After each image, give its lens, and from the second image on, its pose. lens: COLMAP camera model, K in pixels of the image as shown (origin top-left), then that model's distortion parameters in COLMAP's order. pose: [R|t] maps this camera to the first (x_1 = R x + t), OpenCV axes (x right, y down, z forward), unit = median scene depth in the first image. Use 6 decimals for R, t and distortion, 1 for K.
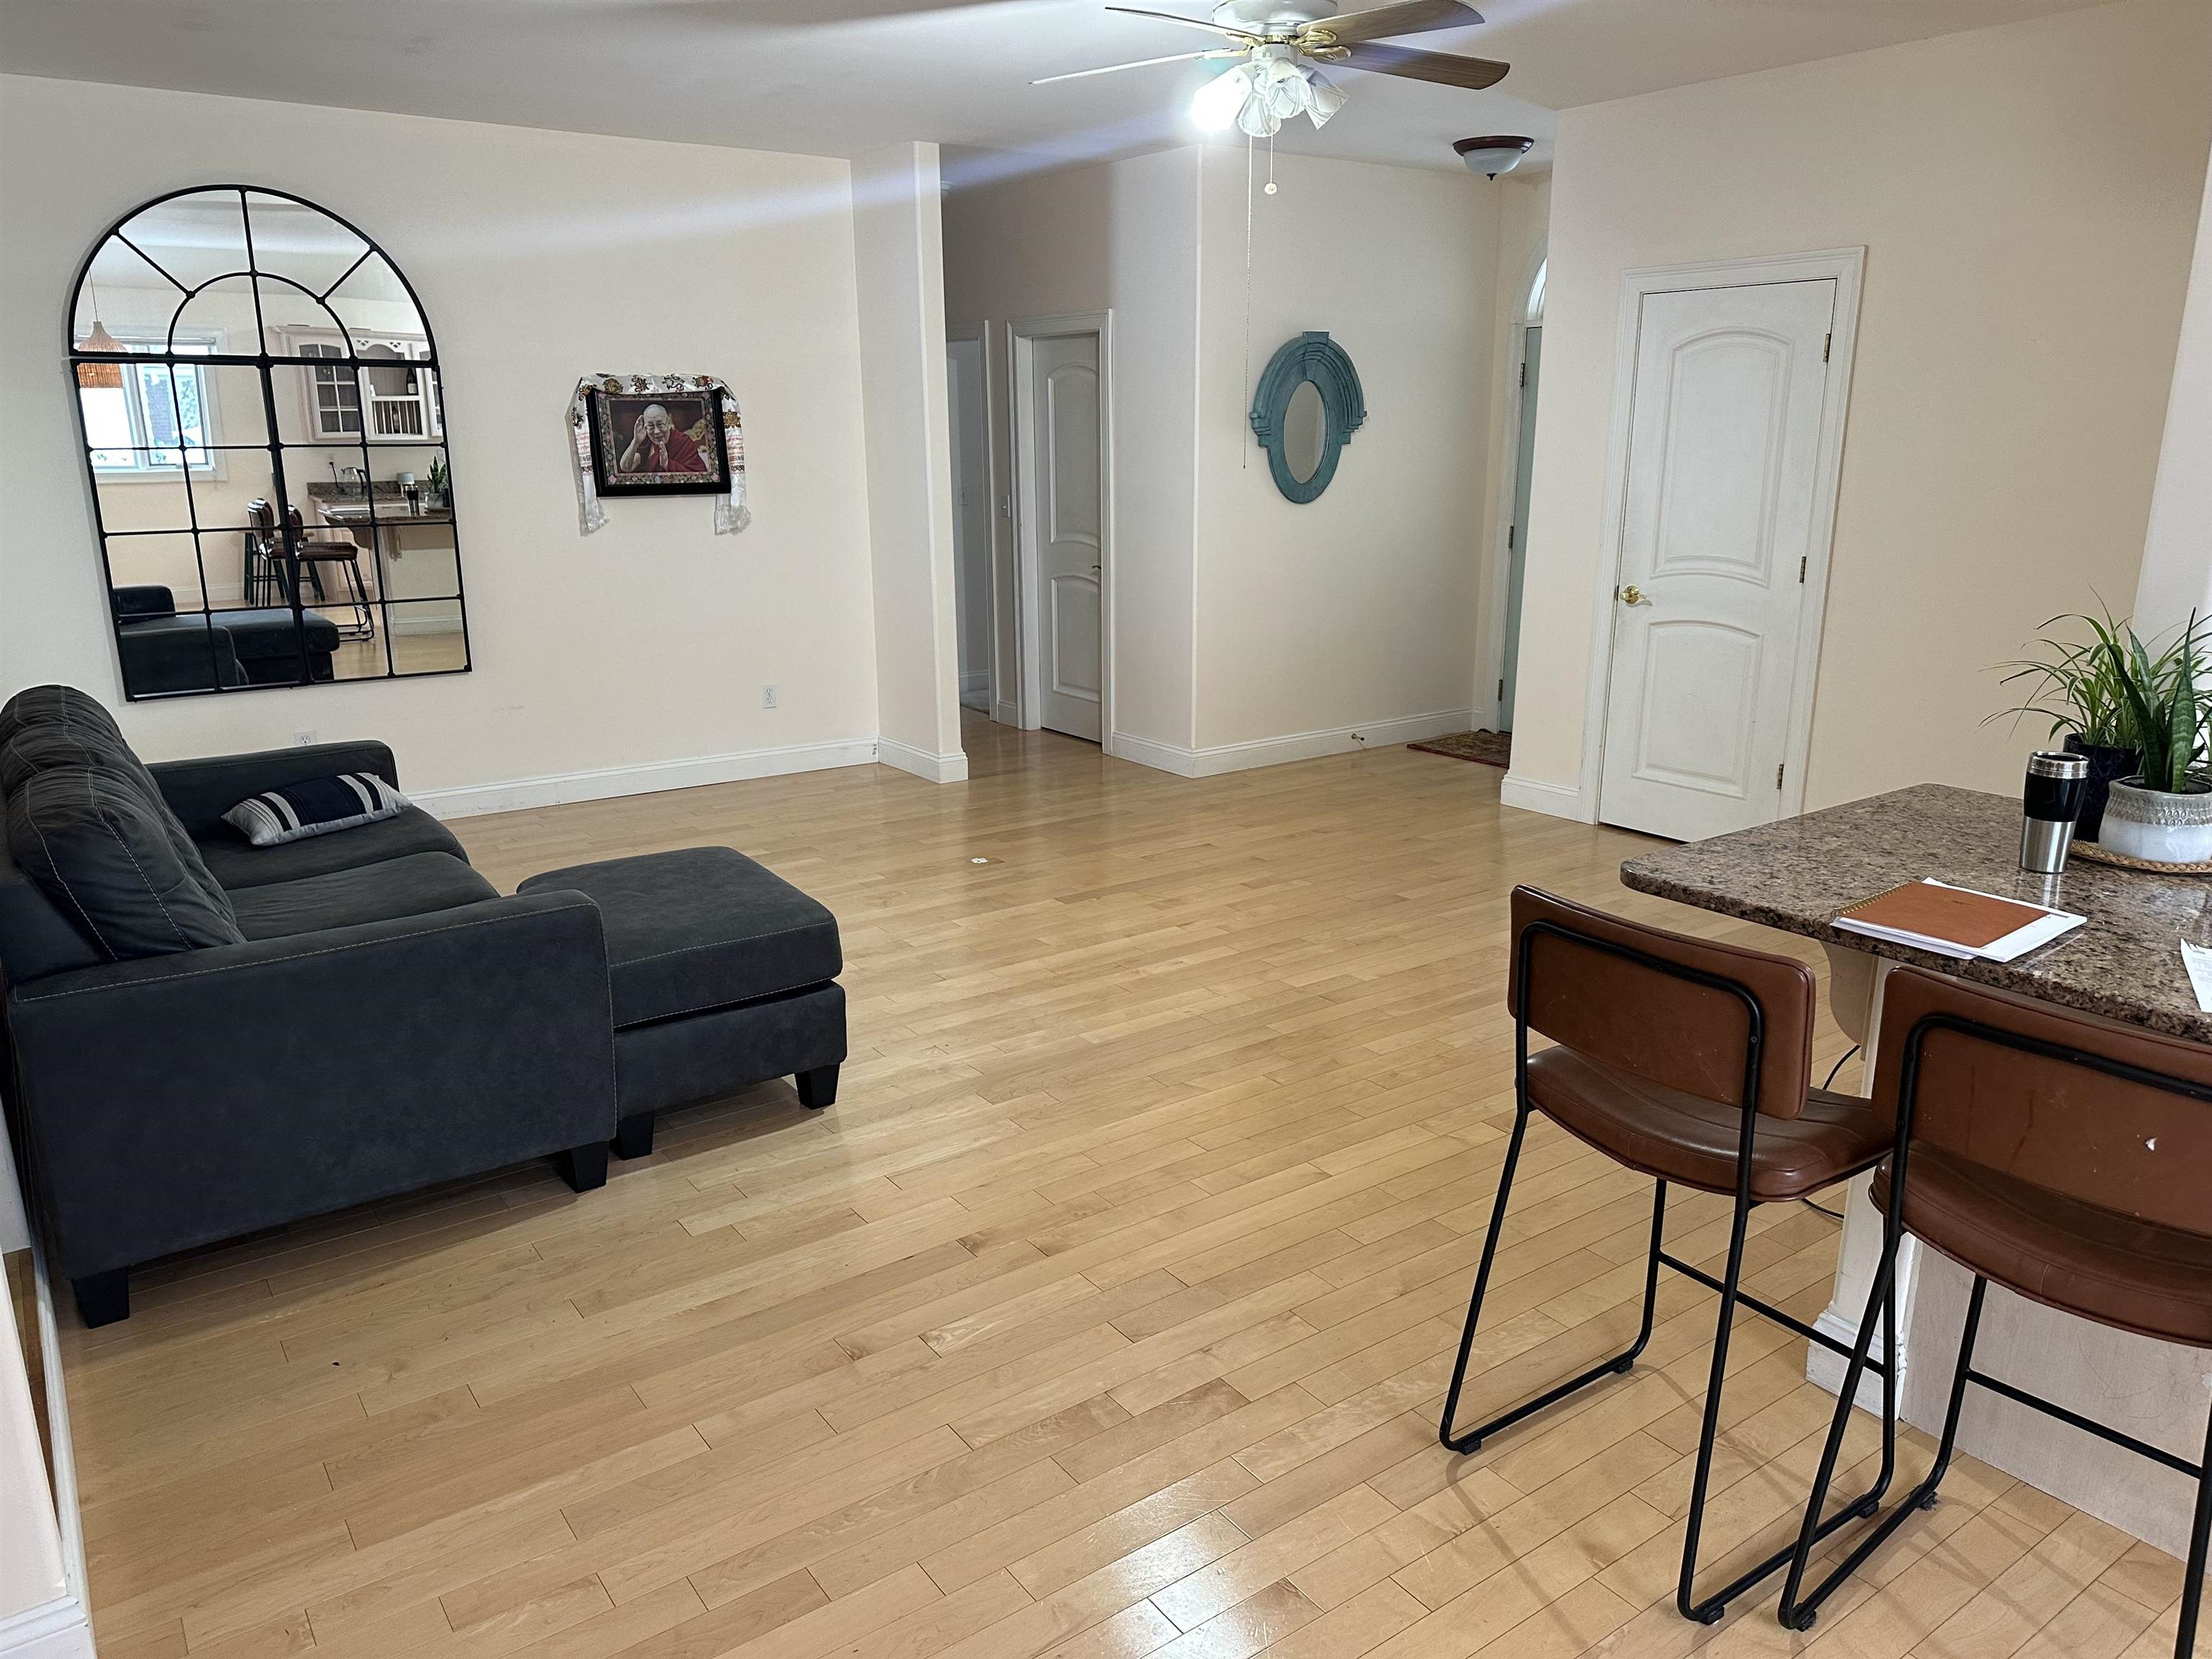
lens RADIAL K [[1557.7, 0, 1106.0], [0, 1557.7, 829.5], [0, 0, 1]] dist [0.214738, -0.296269]
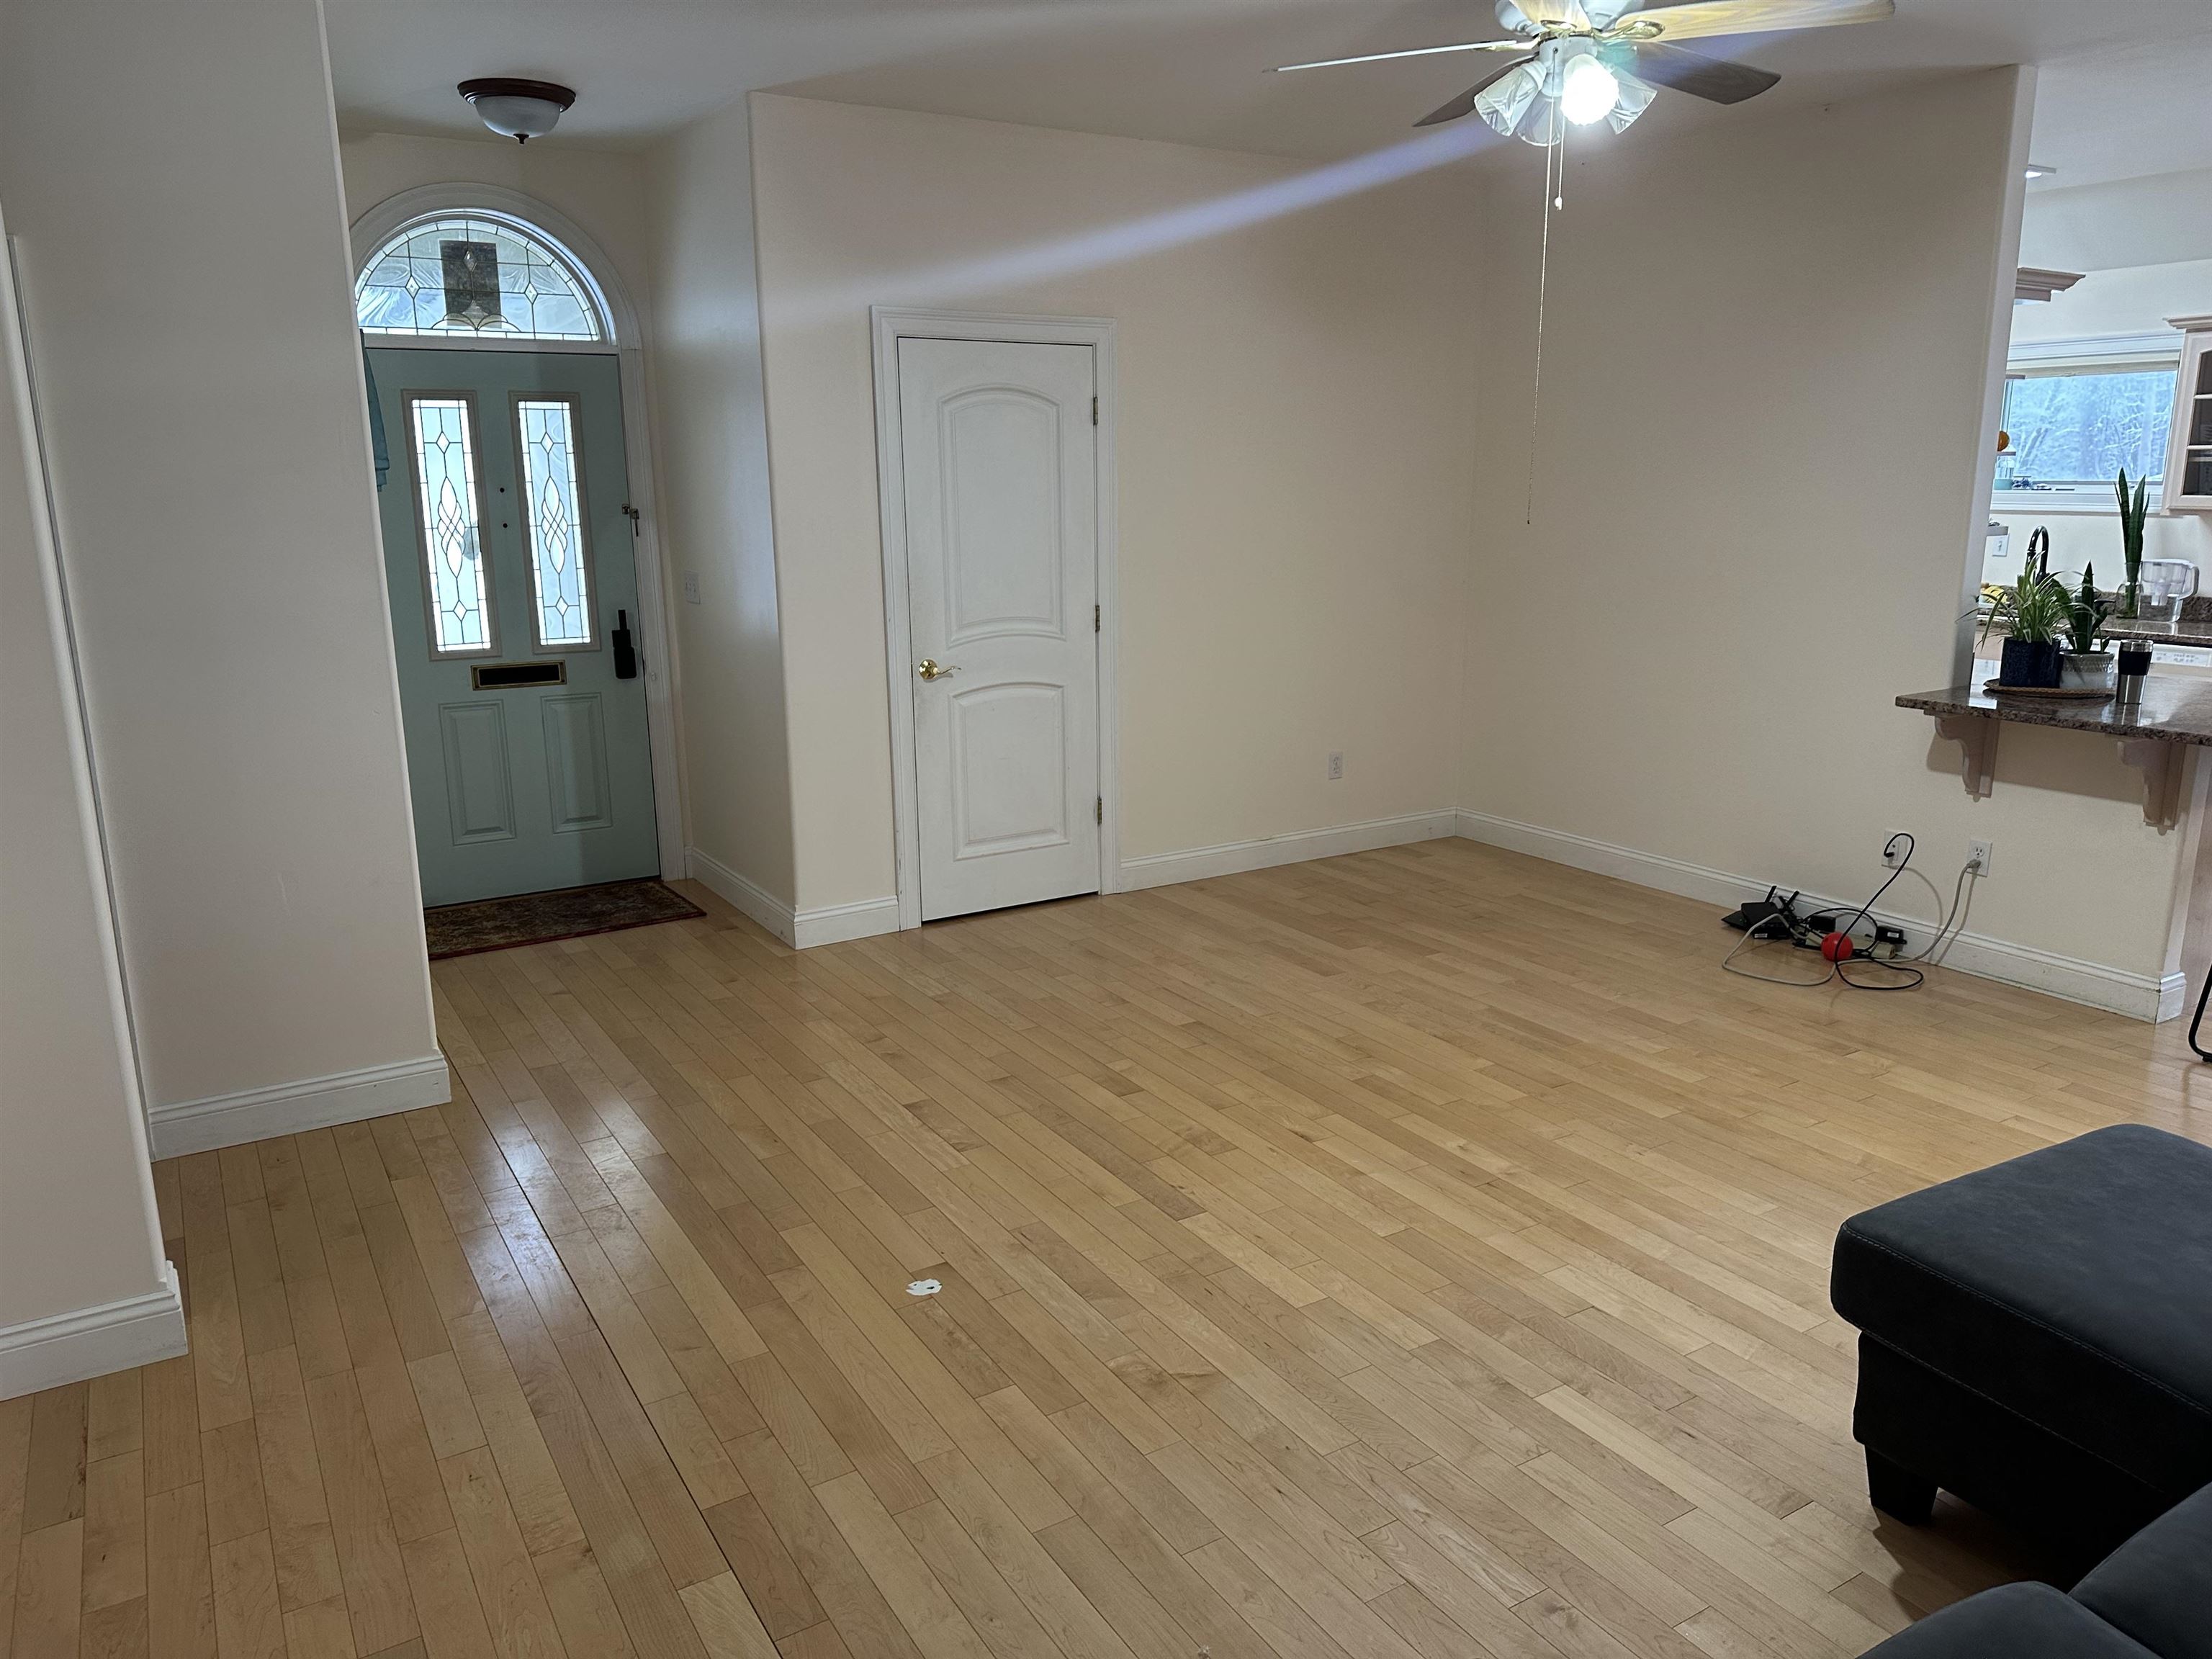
lens RADIAL K [[1557.7, 0, 1106.0], [0, 1557.7, 829.5], [0, 0, 1]] dist [0.214738, -0.296269]
pose [[0.059573, -0.223587, 0.972862, -0.593568], [0.257357, 0.945086, 0.201444, -0.230178], [-0.964478, 0.238372, 0.113843, 0.883447]]
